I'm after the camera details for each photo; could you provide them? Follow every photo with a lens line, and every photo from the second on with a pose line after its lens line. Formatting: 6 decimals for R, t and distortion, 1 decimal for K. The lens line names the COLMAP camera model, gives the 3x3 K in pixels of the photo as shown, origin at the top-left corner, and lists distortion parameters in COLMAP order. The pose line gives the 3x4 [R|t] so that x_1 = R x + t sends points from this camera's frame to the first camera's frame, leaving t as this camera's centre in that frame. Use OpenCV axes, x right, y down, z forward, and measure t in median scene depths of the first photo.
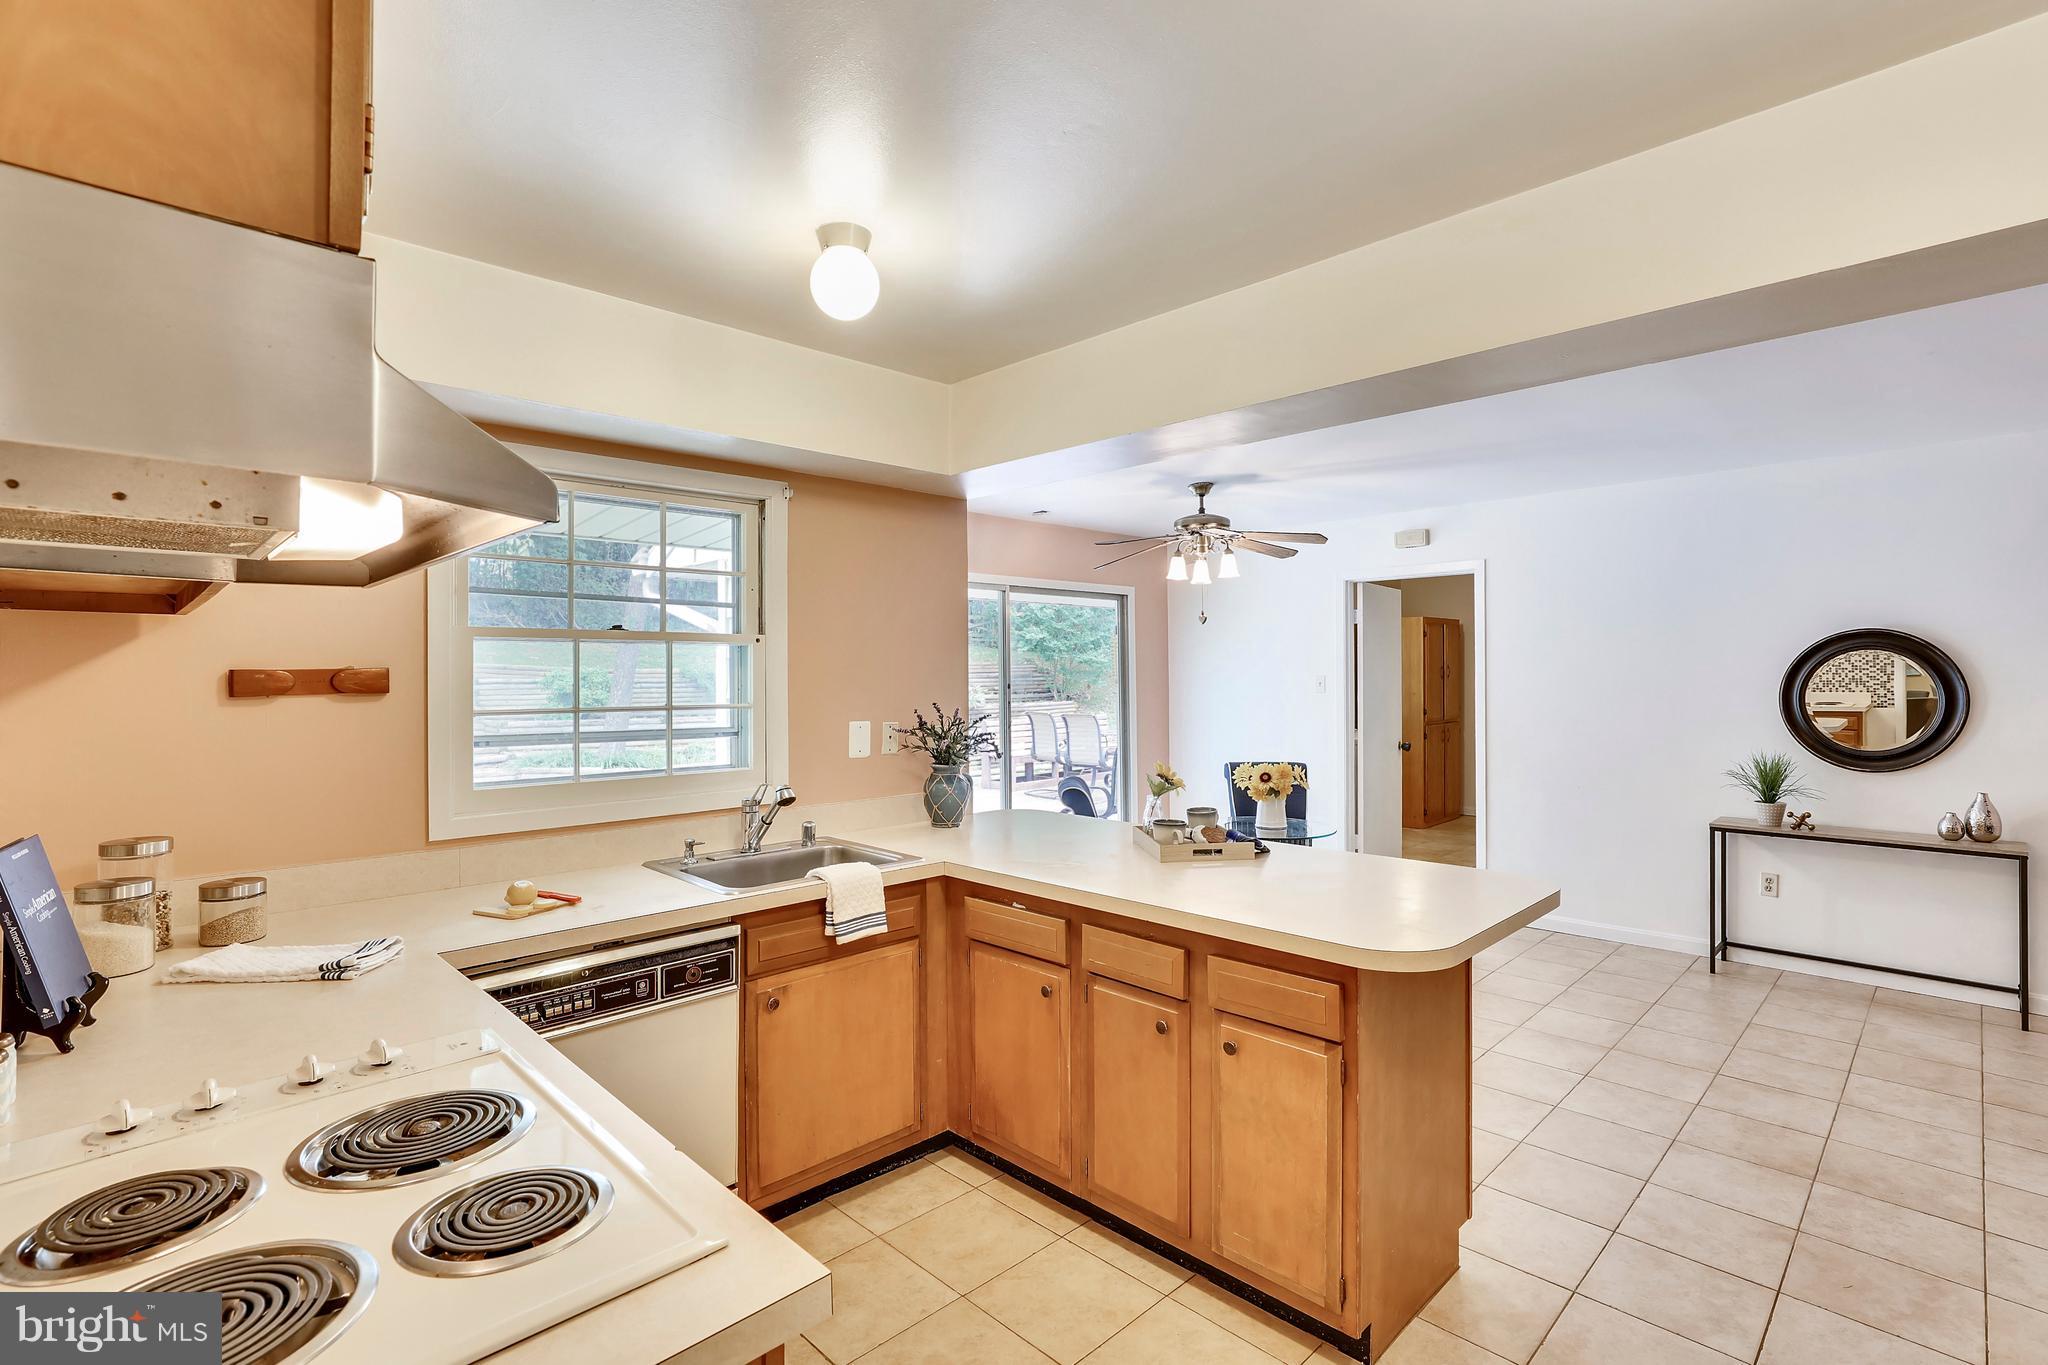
lens RADIAL K [[931.8, 0, 1028.2], [0, 931.8, 662.3], [0, 0, 1]] dist [-0.034720, 0.008665]
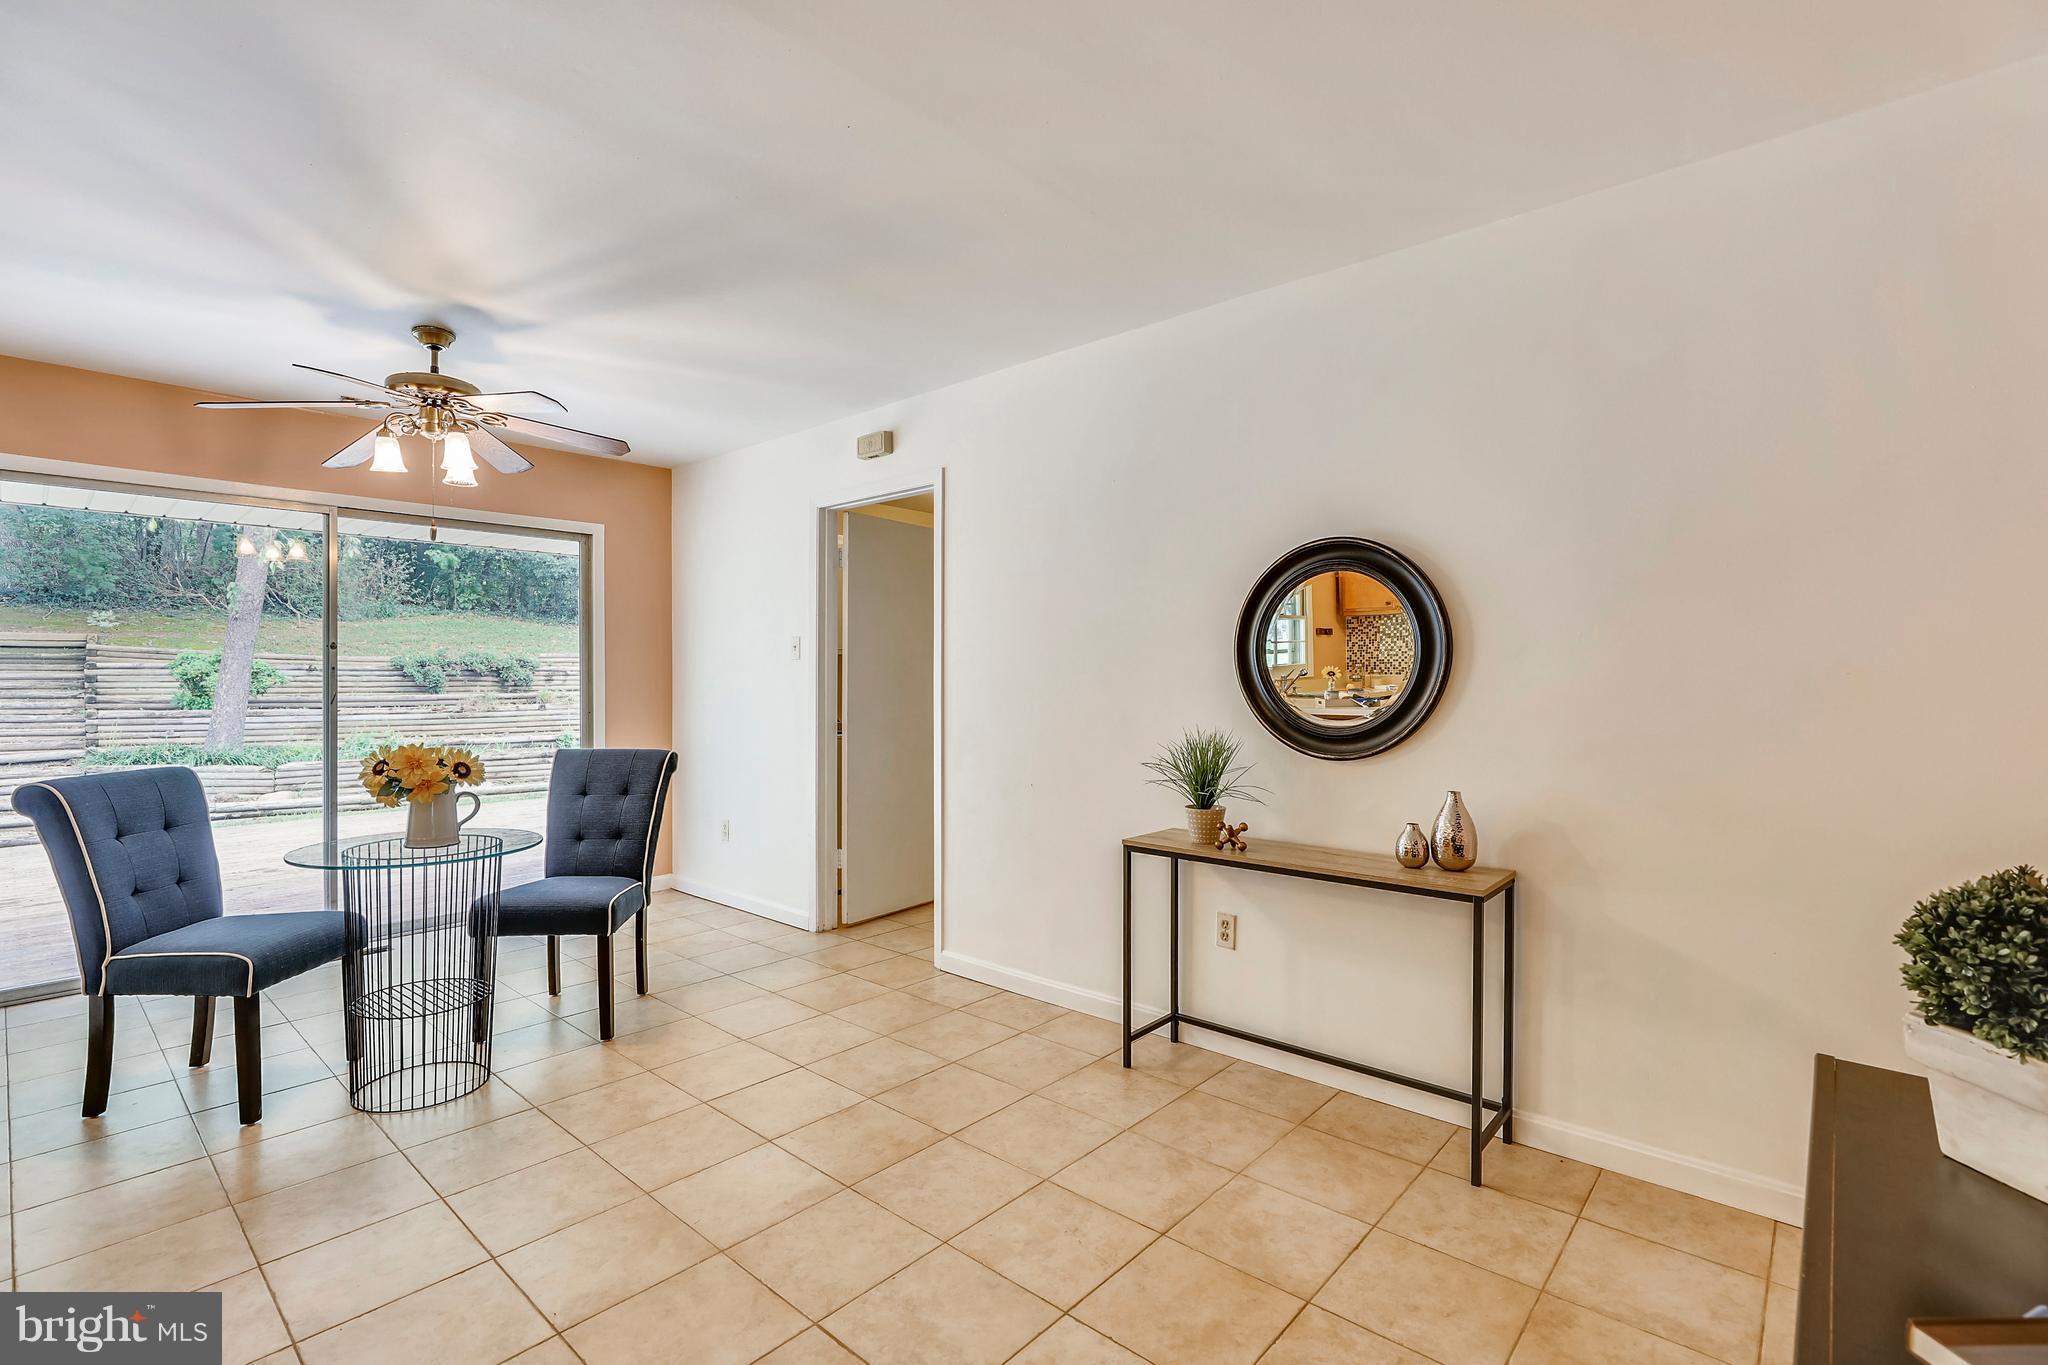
lens RADIAL K [[931.8, 0, 1028.2], [0, 931.8, 662.3], [0, 0, 1]] dist [-0.034720, 0.008665]
pose [[0.996120, 0.005435, 0.087832, 0.629749], [-0.005079, 0.999978, -0.004277, 0.052978], [-0.087853, 0.003814, 0.996126, 0.348234]]
